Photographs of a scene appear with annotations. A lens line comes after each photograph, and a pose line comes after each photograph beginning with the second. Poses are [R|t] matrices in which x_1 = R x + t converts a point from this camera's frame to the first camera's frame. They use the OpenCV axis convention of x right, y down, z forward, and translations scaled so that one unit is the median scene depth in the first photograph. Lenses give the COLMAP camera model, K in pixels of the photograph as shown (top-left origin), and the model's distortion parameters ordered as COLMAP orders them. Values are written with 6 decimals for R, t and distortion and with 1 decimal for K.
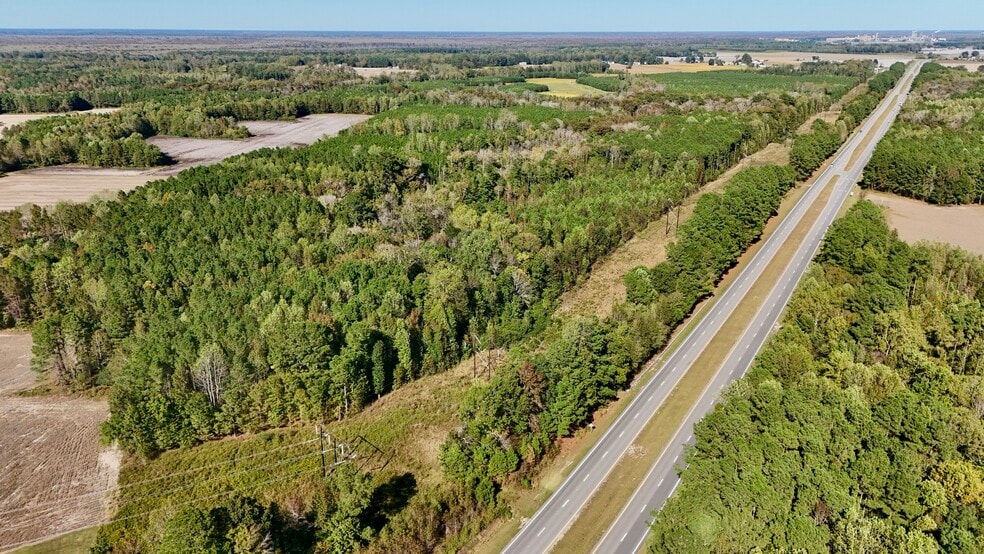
lens RADIAL K [[727.2, 0, 492.0], [0, 727.2, 277.0], [0, 0, 1]] dist [0.093808, -0.100881]
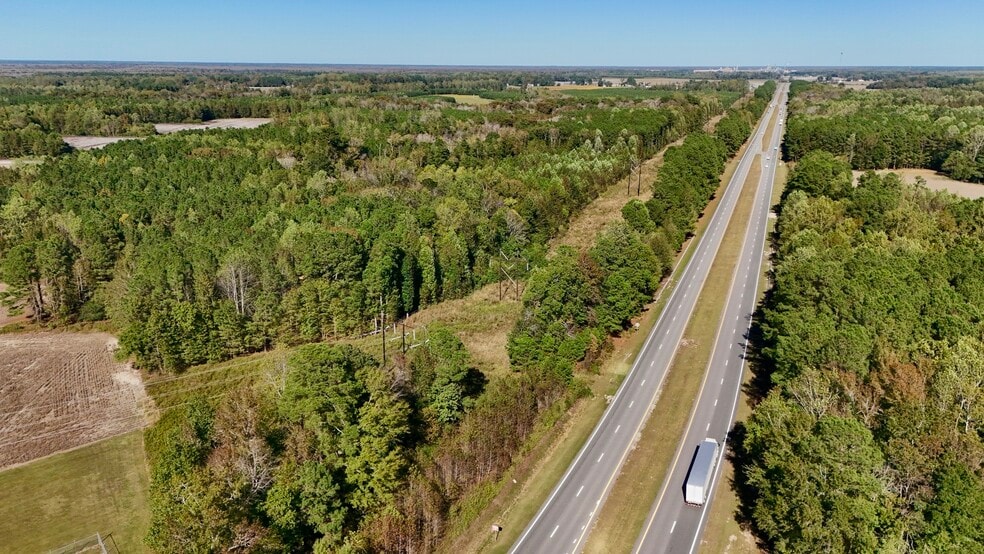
lens RADIAL K [[727.2, 0, 492.0], [0, 727.2, 277.0], [0, 0, 1]] dist [0.093808, -0.100881]
pose [[0.987835, -0.038878, 0.150568, -0.171031], [0.045584, 0.998104, -0.041349, 0.144996], [-0.148675, 0.047709, 0.987735, 0.051408]]
